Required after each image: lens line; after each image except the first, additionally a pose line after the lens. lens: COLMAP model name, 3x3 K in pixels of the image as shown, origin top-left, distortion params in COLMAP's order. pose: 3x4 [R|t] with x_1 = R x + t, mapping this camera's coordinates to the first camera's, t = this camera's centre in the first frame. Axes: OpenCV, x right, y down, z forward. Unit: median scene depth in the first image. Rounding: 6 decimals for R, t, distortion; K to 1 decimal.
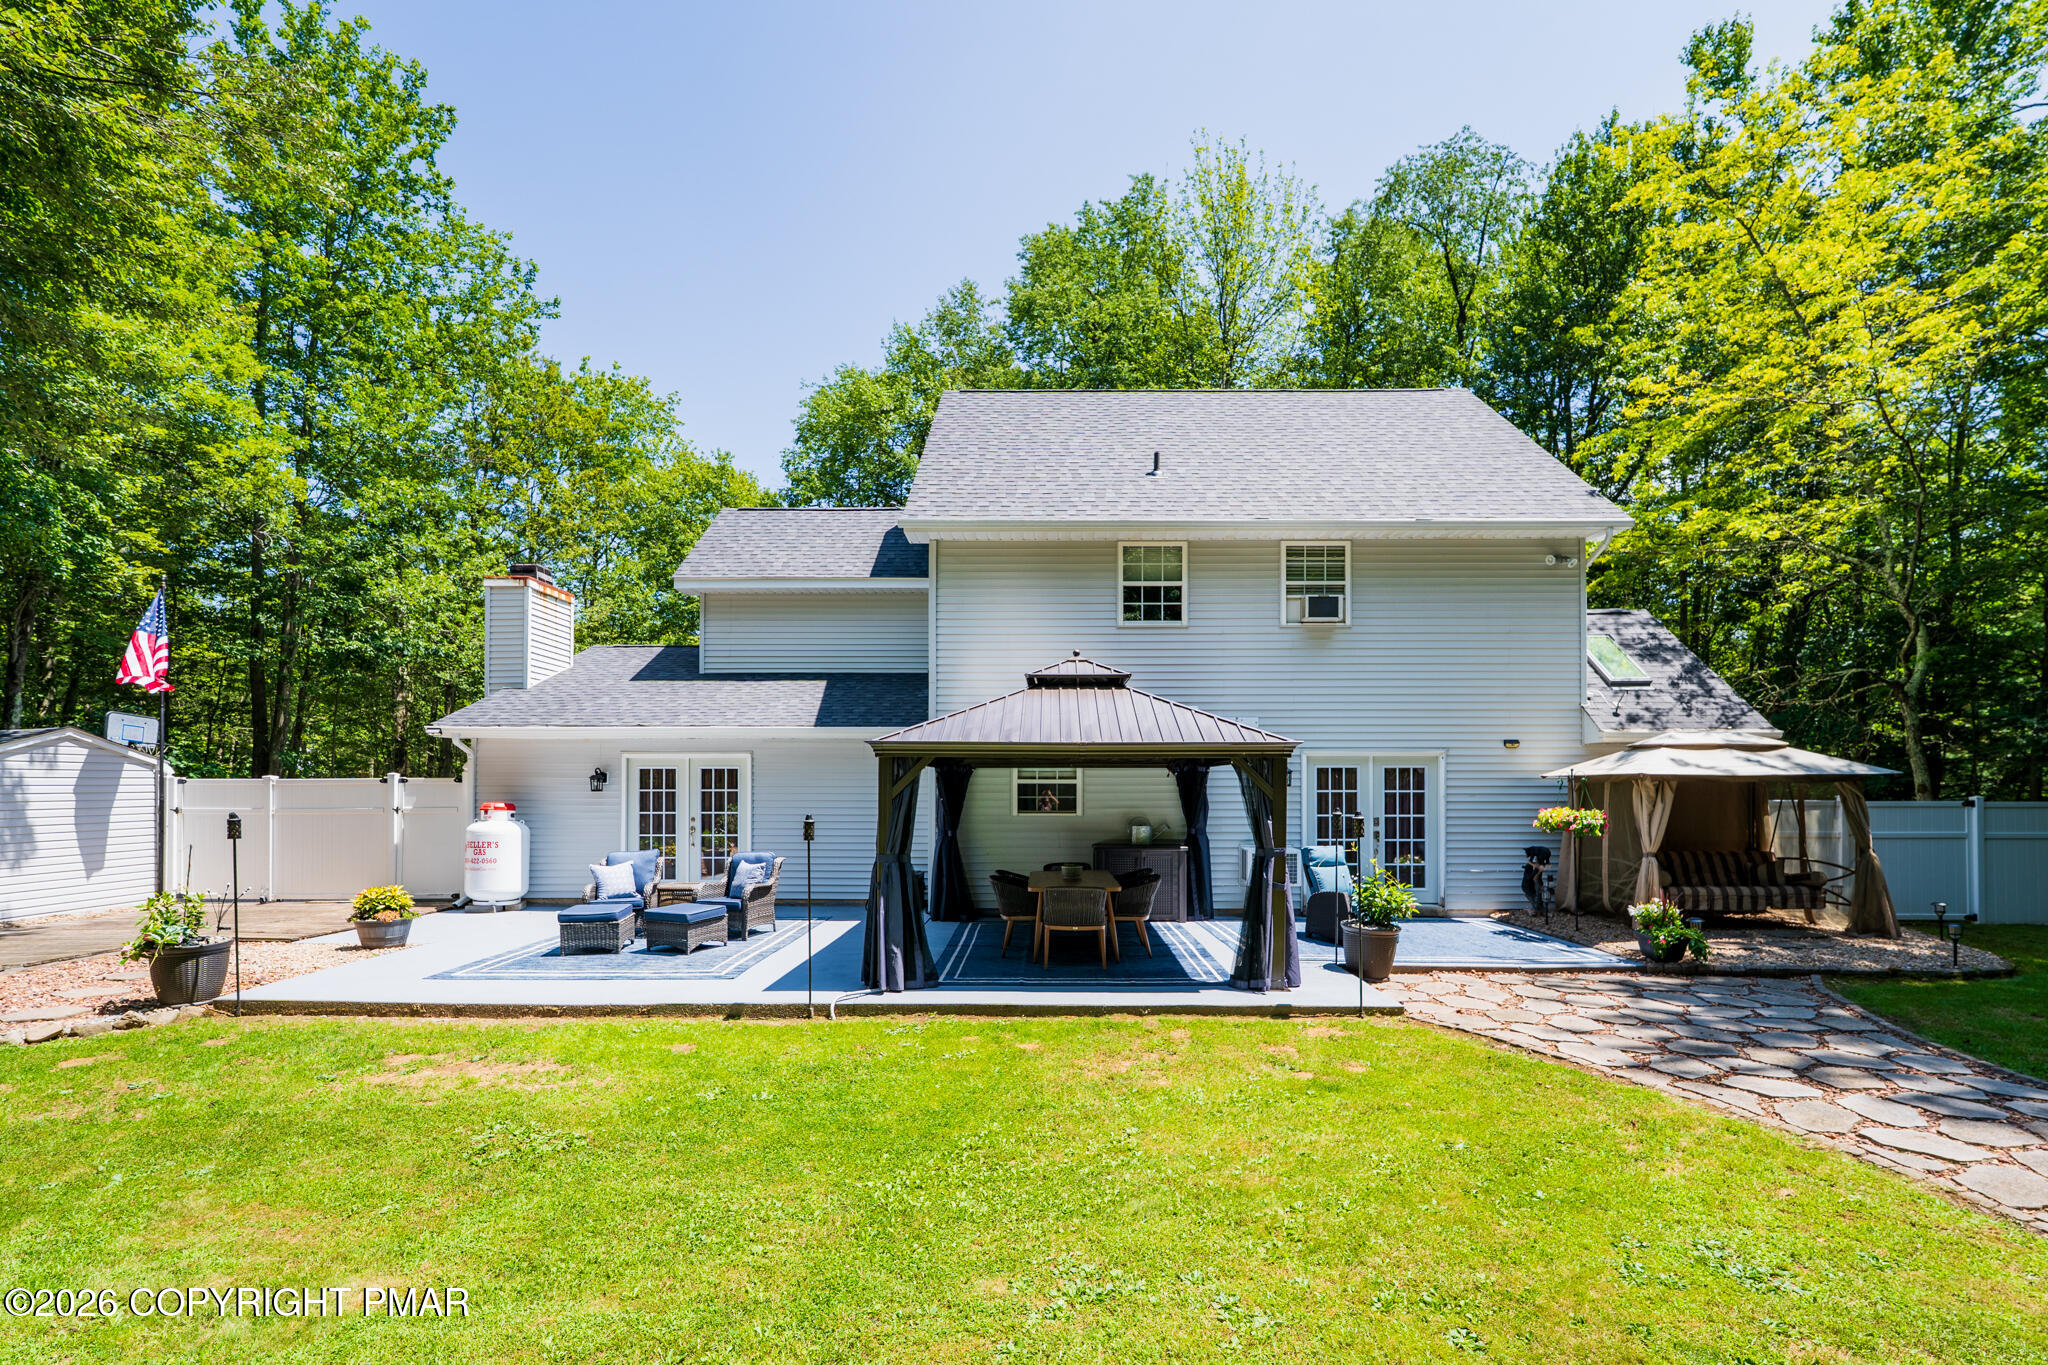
lens RADIAL K [[879.7, 0, 1057.4], [0, 879.7, 779.7], [0, 0, 1]] dist [-0.001768, -0.000280]
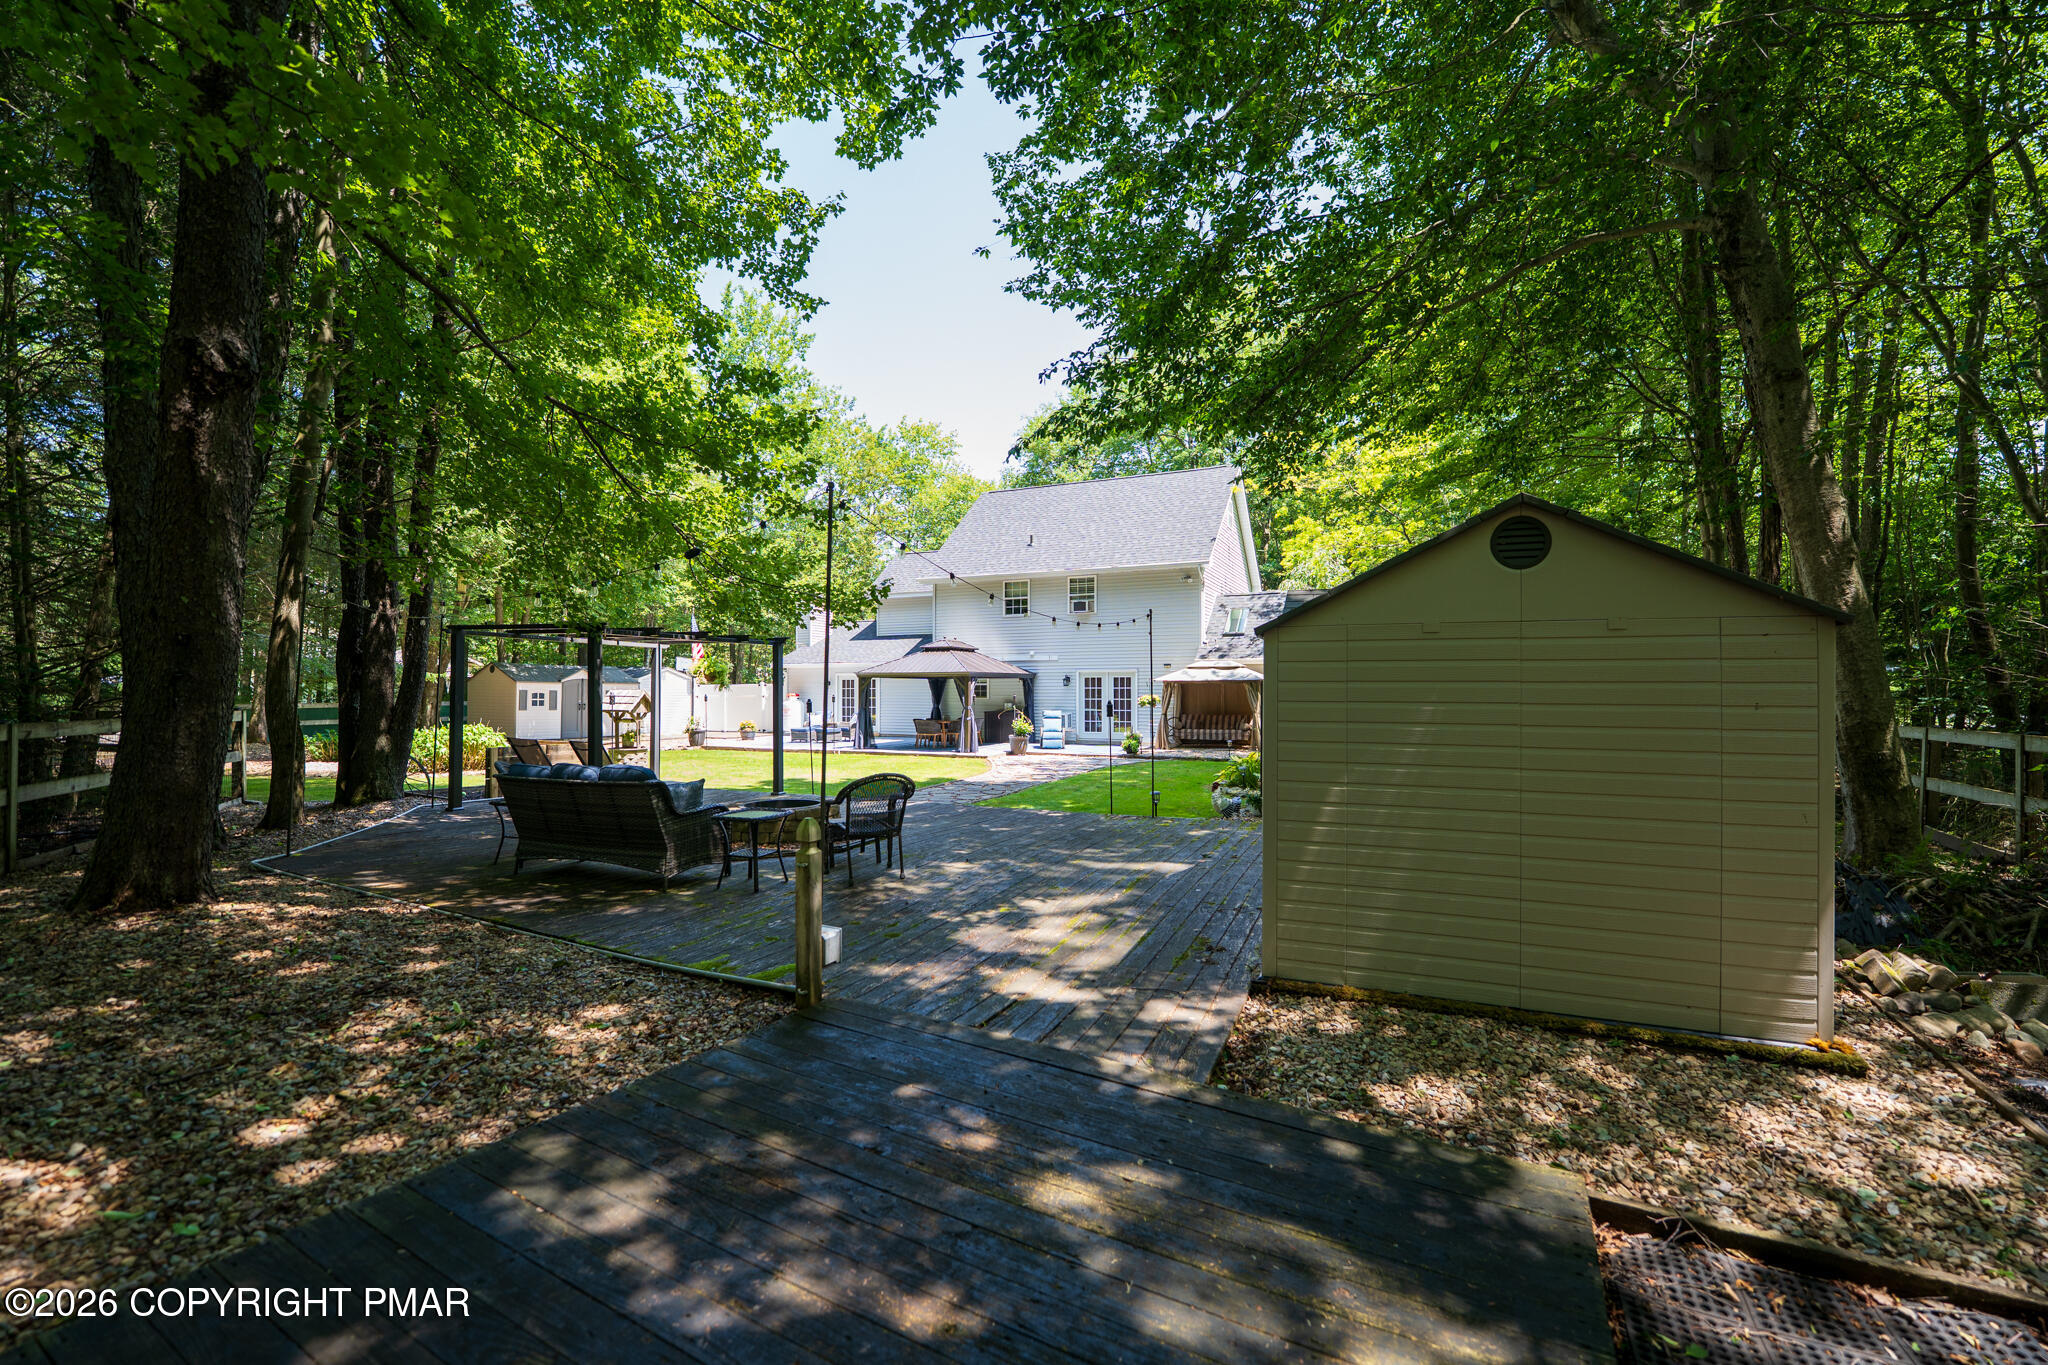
lens RADIAL K [[790.7, 0, 1024.0], [0, 790.7, 682.5], [0, 0, 1]] dist [0.000343, 0.000013]
pose [[0.914156, -0.003974, -0.405343, 0.971183], [0.007149, 0.999954, 0.006320, -0.014533], [0.405299, -0.008675, 0.914143, -0.895776]]
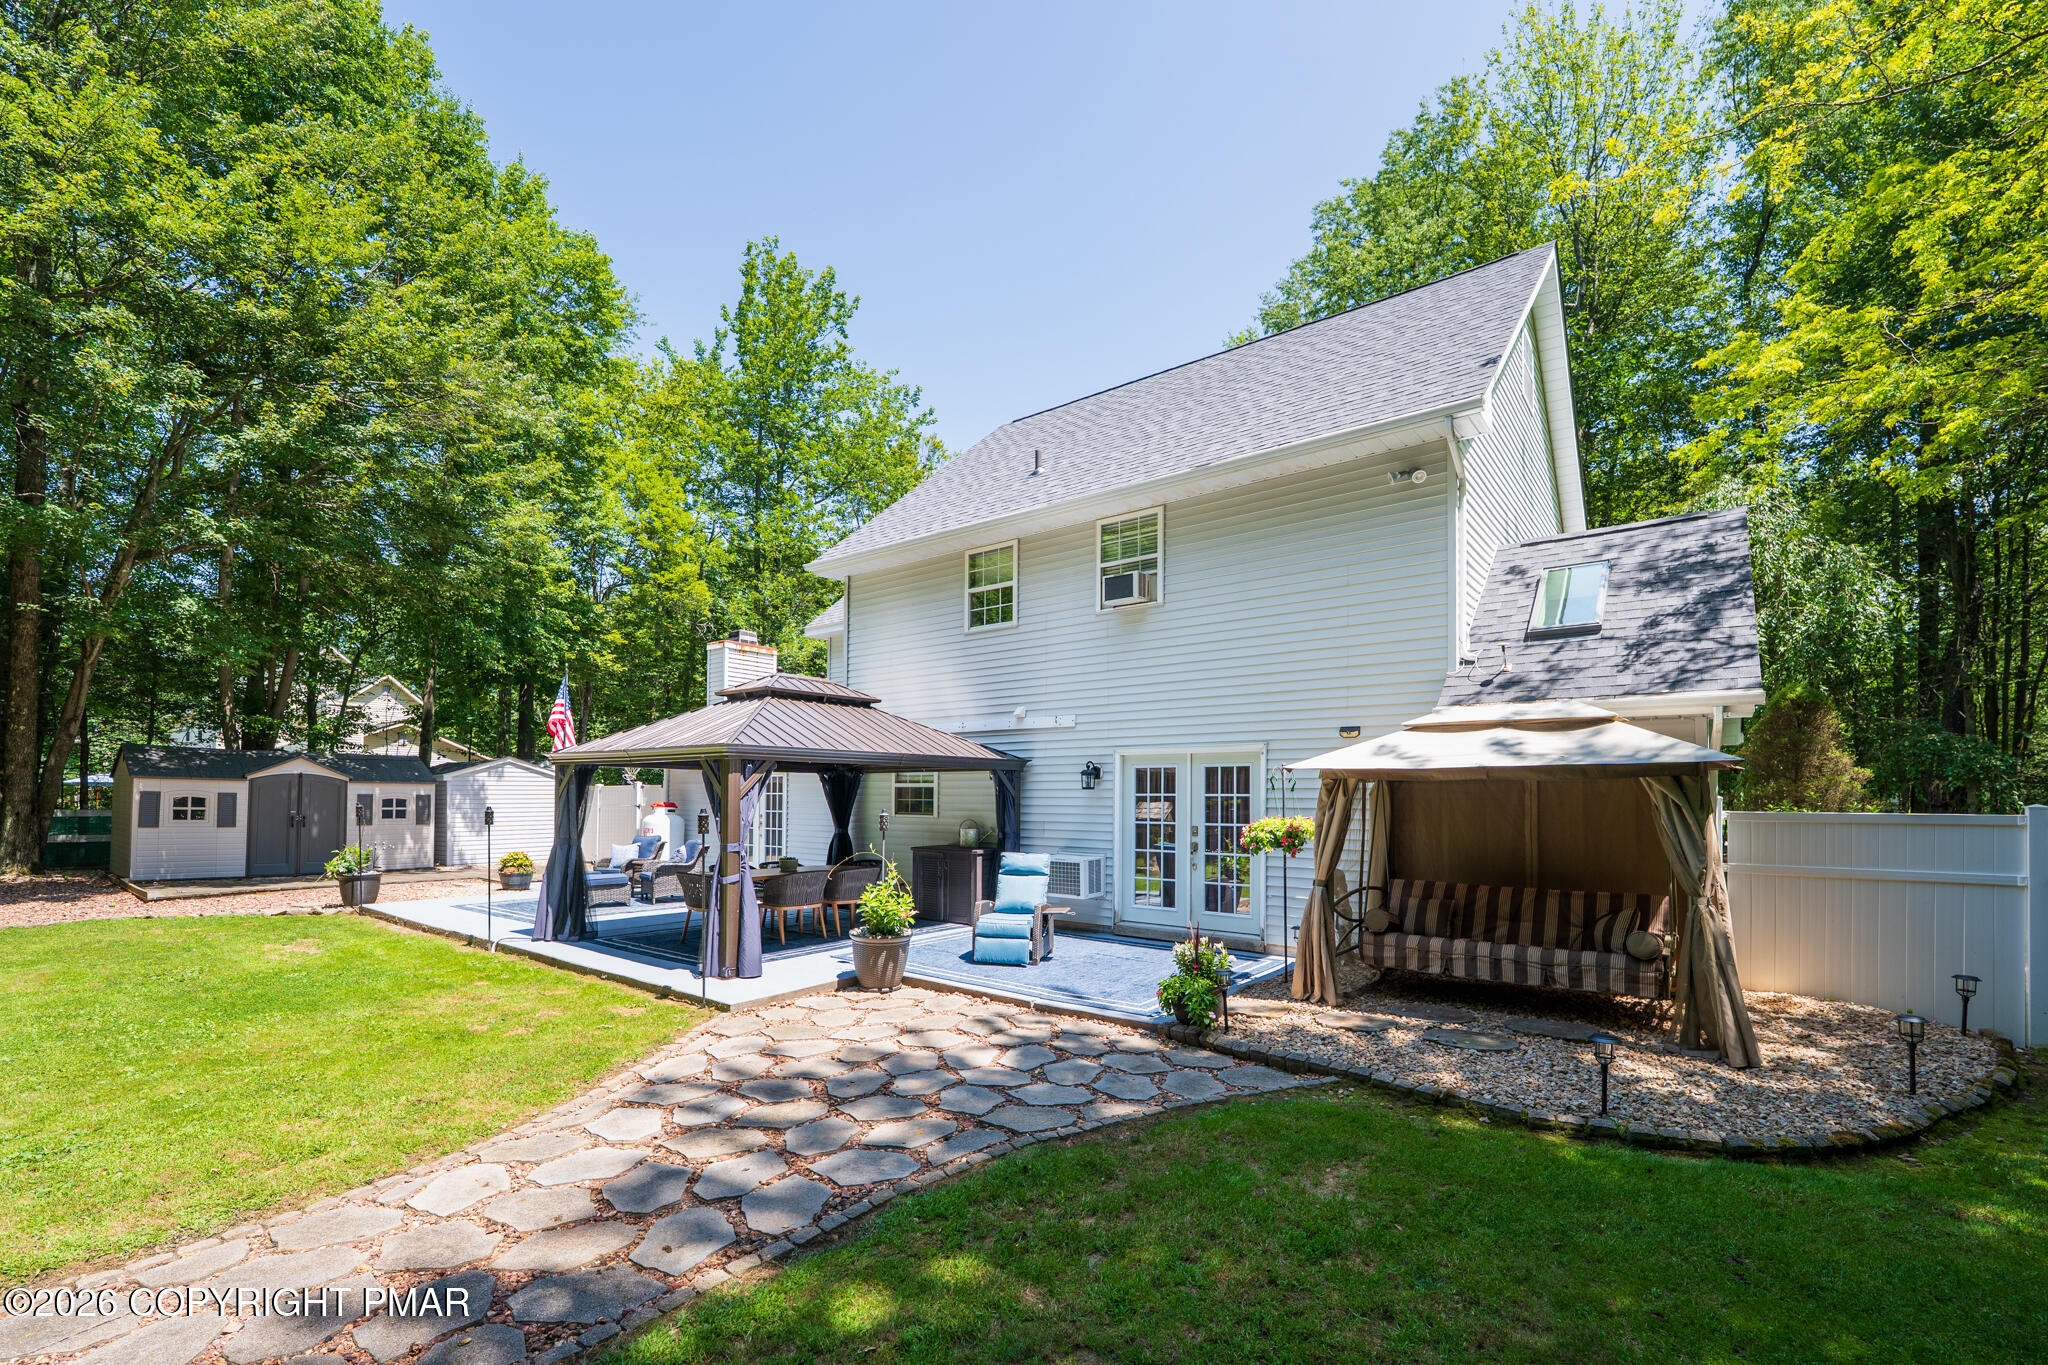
lens RADIAL K [[865.9, 0, 1024.8], [0, 865.9, 774.7], [0, 0, 1]] dist [-0.000610, -0.000057]
pose [[0.793902, -0.011289, -0.607941, 0.739820], [0.001312, 0.999857, -0.016853, 0.007528], [0.608044, 0.012582, 0.793804, 0.243250]]
